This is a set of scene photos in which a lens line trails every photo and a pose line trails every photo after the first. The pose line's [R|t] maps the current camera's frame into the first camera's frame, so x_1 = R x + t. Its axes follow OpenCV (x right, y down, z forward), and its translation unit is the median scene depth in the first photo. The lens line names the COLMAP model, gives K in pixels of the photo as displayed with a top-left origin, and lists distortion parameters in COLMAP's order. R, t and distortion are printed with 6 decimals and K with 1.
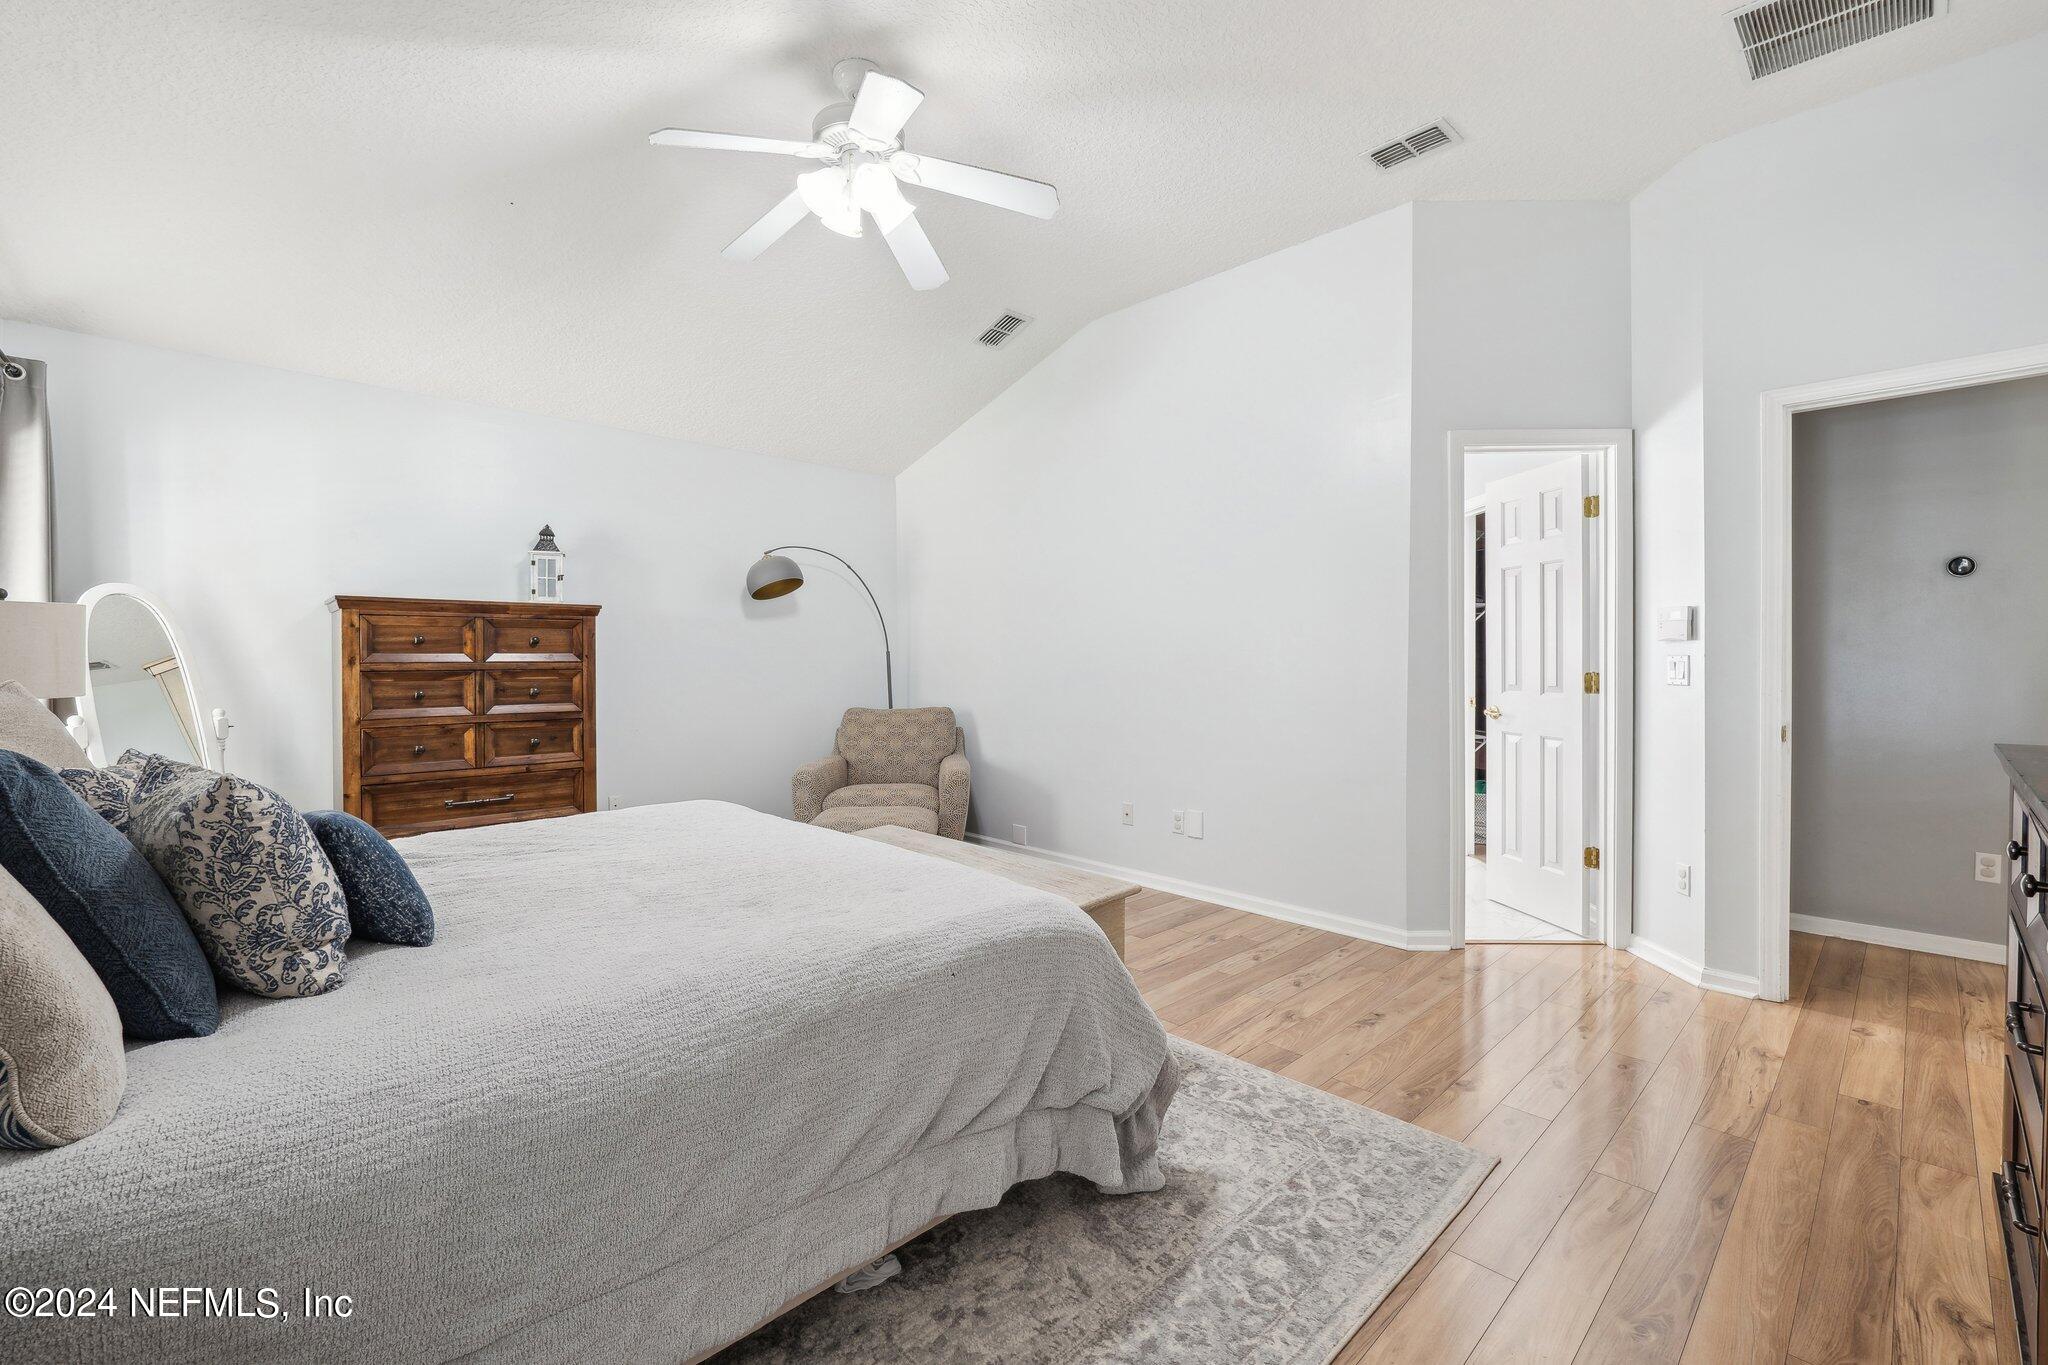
lens RADIAL K [[860.7, 0, 1019.4], [0, 860.7, 664.8], [0, 0, 1]] dist [-0.011944, 0.000896]
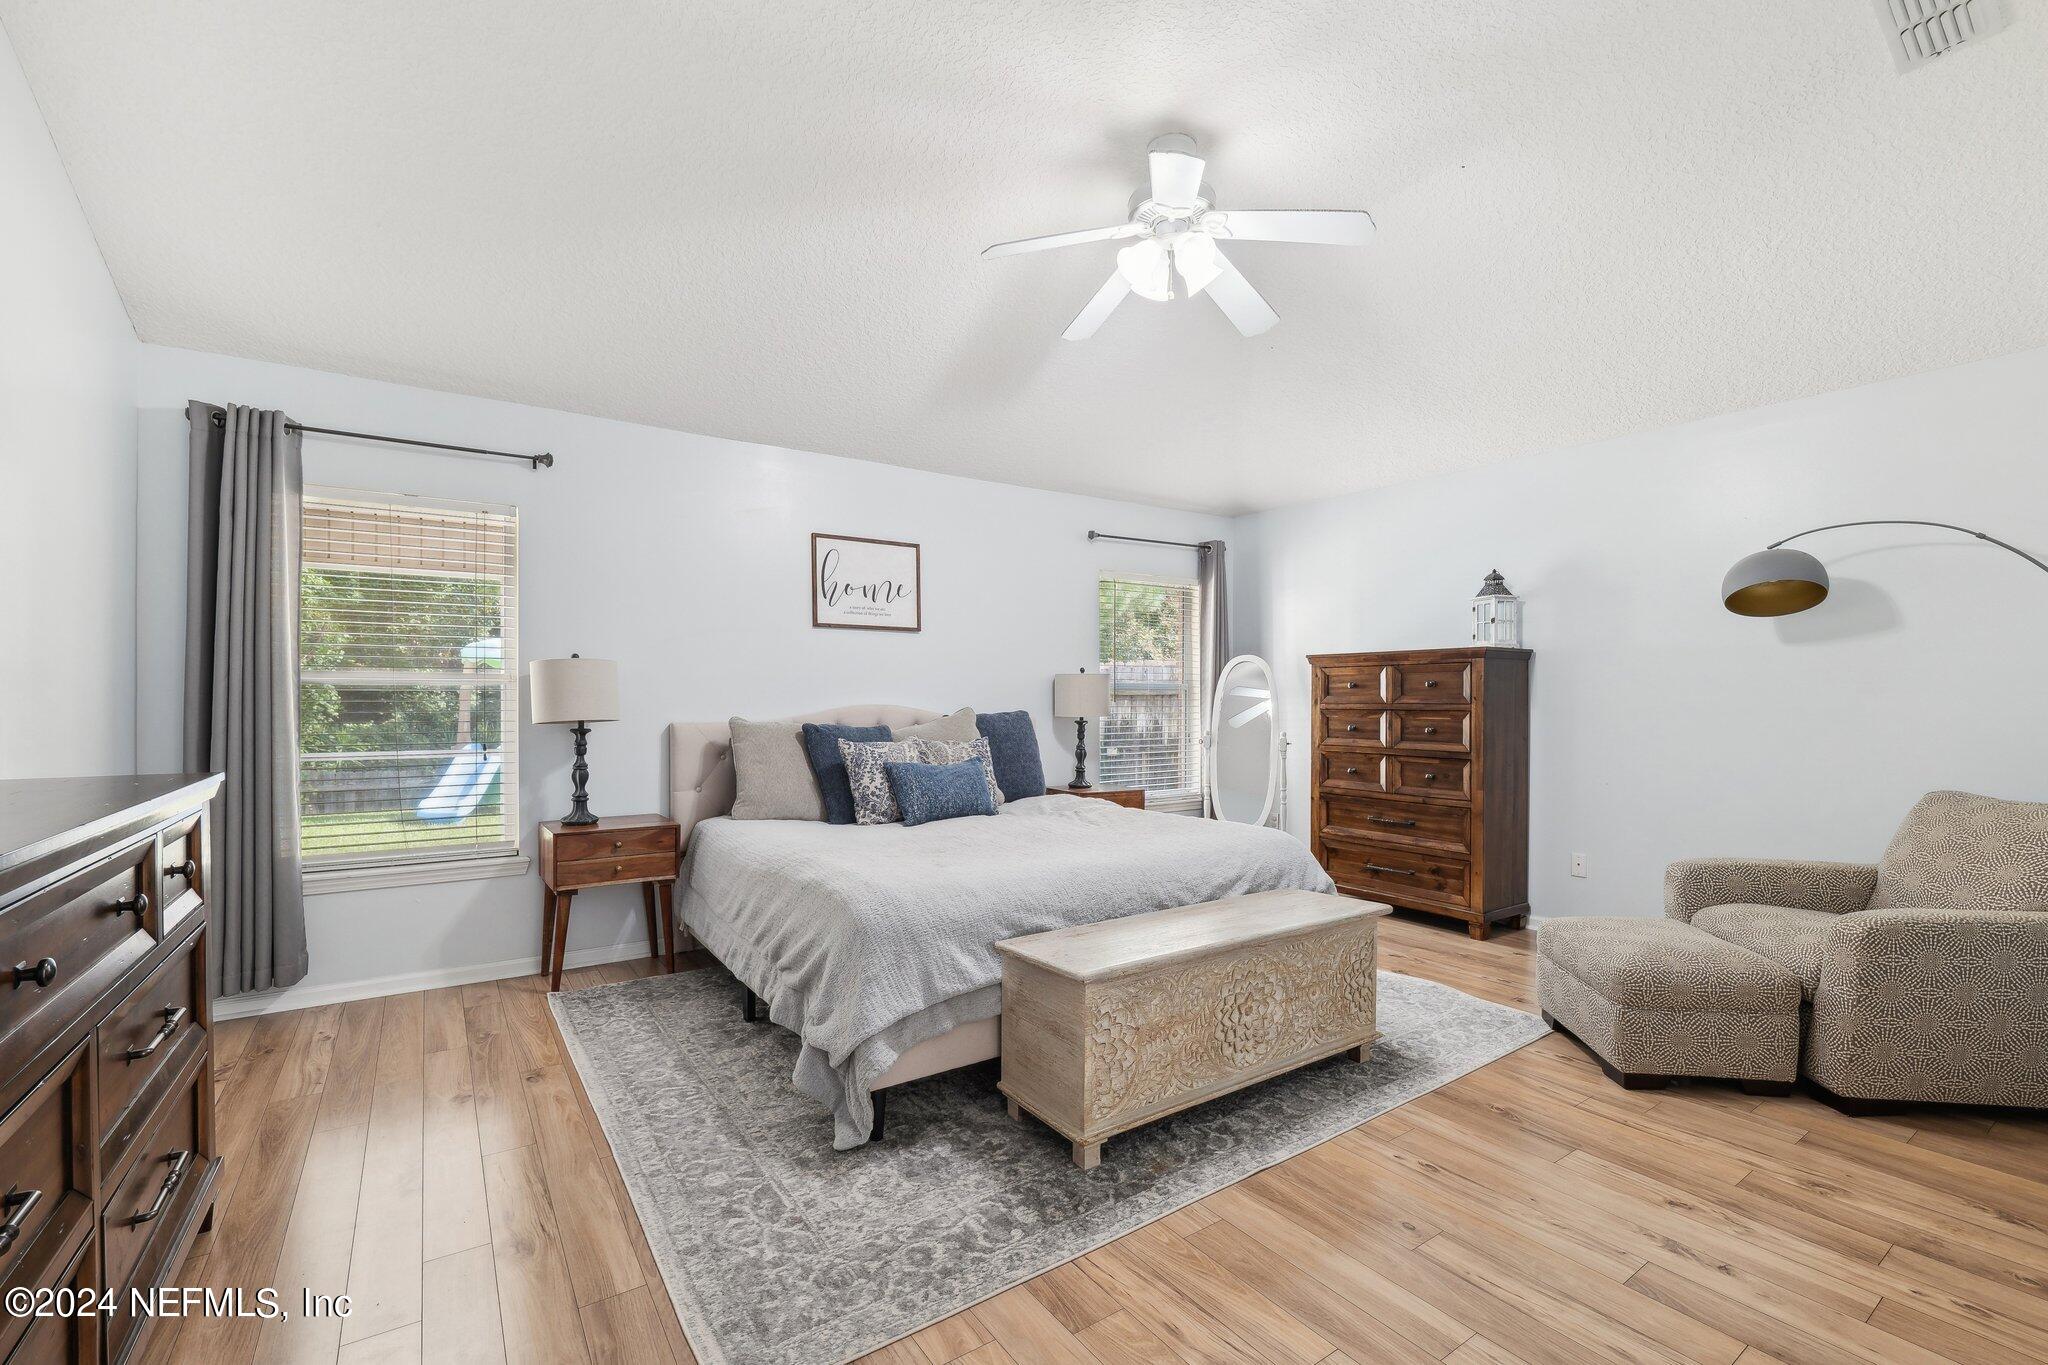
lens RADIAL K [[860.7, 0, 1019.3], [0, 860.7, 694.8], [0, 0, 1]] dist [-0.011944, 0.000896]
pose [[-0.153456, -0.004108, -0.988147, 0.660629], [-0.011481, 0.999931, -0.002374, -0.006109], [0.988089, 0.010980, -0.153493, 0.728298]]
